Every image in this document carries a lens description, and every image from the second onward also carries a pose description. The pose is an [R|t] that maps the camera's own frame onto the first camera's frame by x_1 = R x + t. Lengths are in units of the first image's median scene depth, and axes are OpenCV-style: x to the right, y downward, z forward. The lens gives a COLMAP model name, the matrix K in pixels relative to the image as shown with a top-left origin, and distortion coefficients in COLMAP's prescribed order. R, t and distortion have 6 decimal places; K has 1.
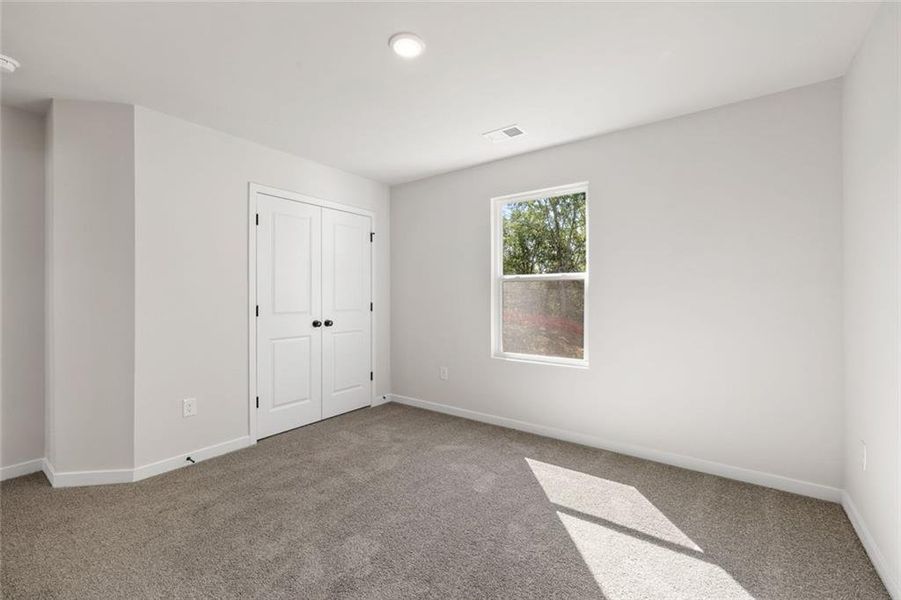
lens RADIAL K [[378.1, 0, 445.3], [0, 378.1, 291.8], [0, 0, 1]] dist [-0.001179, -0.000121]
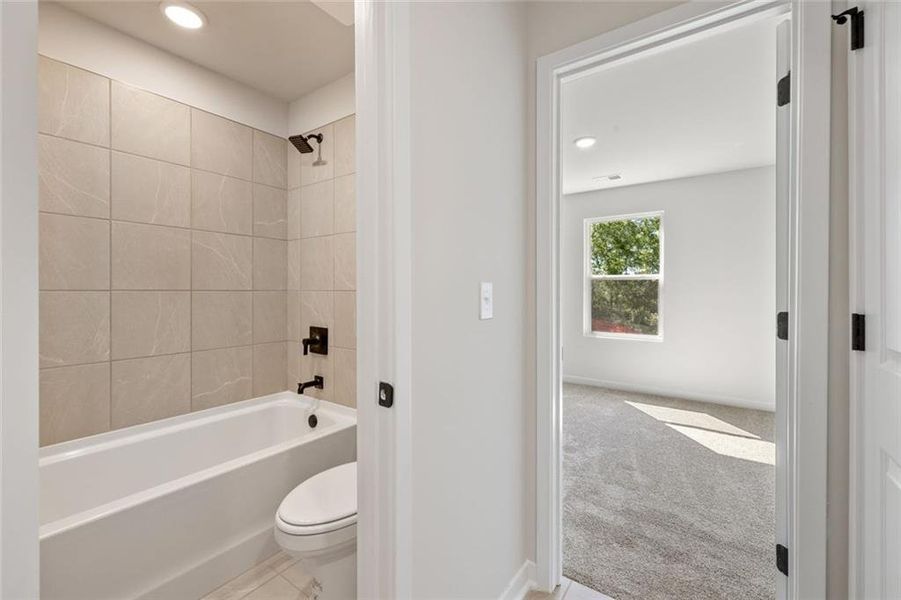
lens RADIAL K [[378.1, 0, 445.3], [0, 378.1, 291.8], [0, 0, 1]] dist [-0.001179, -0.000121]
pose [[0.999989, -0.002540, 0.003873, -0.449063], [0.002509, 0.999966, 0.007911, 0.001869], [-0.003893, -0.007901, 0.999961, -0.423132]]
